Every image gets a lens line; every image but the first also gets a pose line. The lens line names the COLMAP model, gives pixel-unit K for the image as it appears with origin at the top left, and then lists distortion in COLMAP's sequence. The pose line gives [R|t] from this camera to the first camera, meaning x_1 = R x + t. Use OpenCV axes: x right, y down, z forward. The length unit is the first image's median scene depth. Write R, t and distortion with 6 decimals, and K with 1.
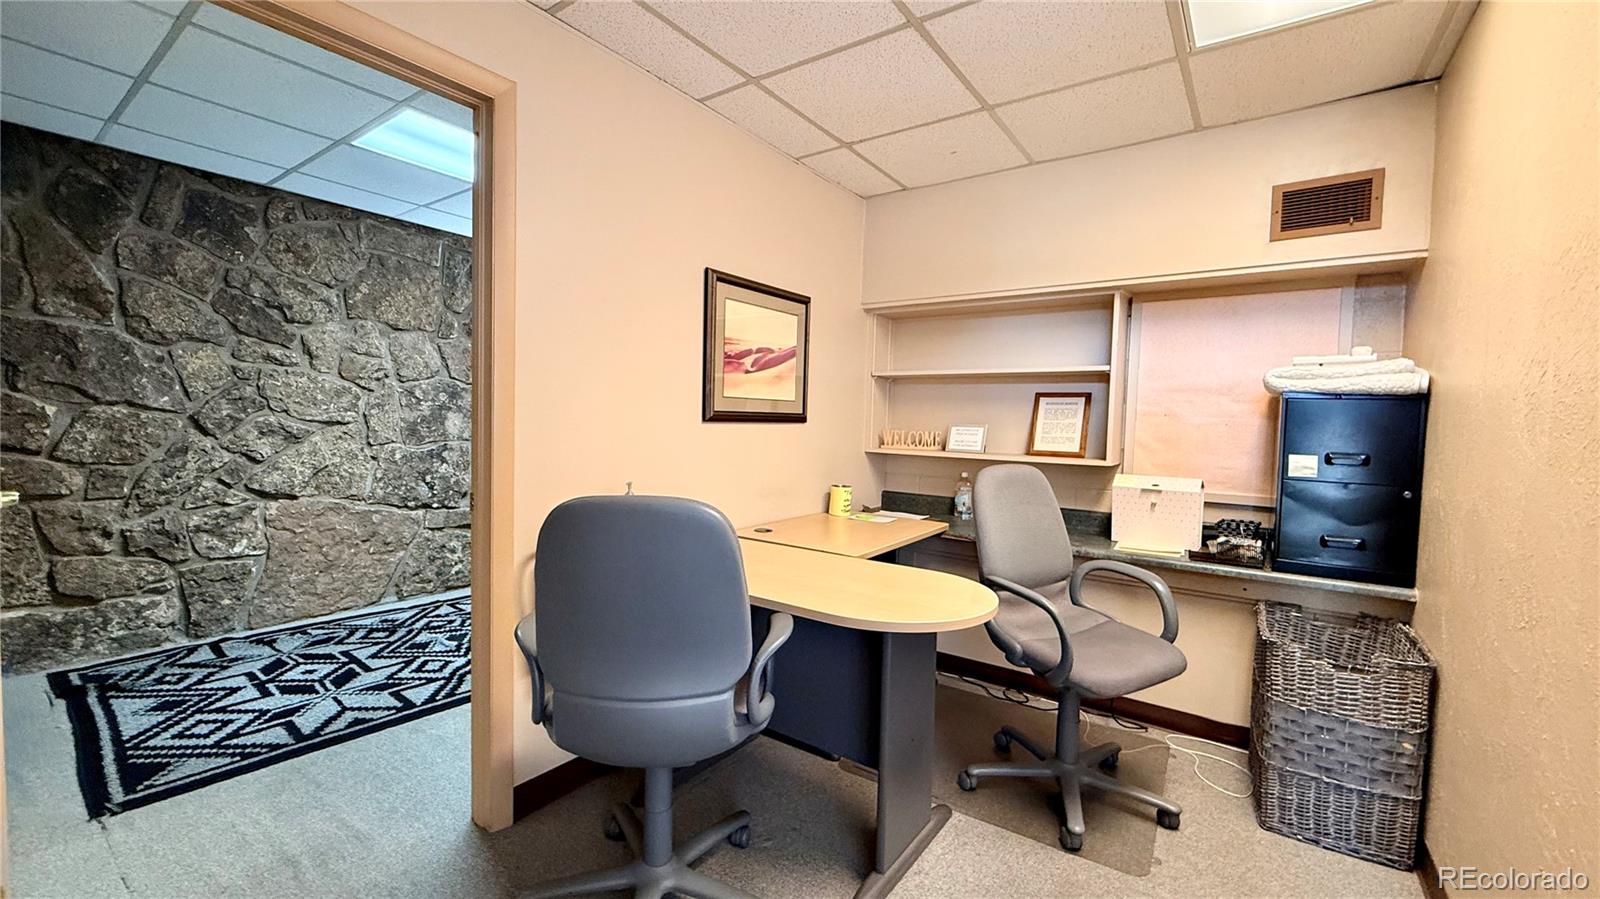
lens RADIAL K [[641.0, 0, 798.9], [0, 641.0, 450.6], [0, 0, 1]] dist [-0.000162, -0.000184]
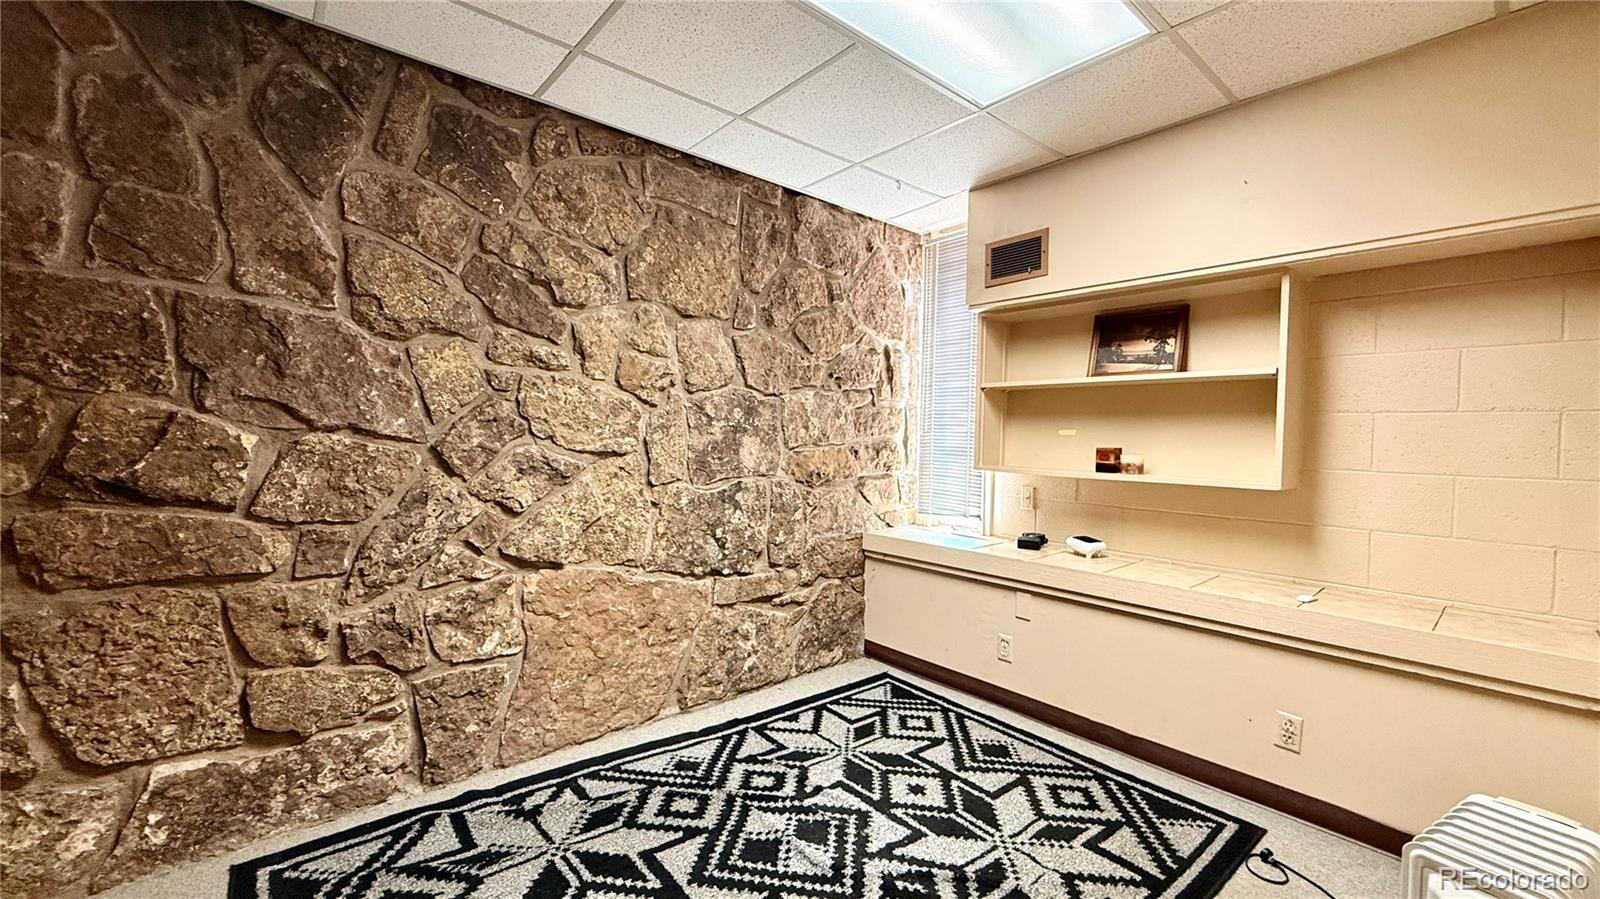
lens RADIAL K [[641.0, 0, 796.0], [0, 641.0, 450.1], [0, 0, 1]] dist [-0.000162, -0.000184]
pose [[0.971144, -0.001861, -0.238486, -0.426613], [-0.004494, 0.999649, -0.026100, -0.034885], [0.238451, 0.026419, 0.970795, 0.447207]]
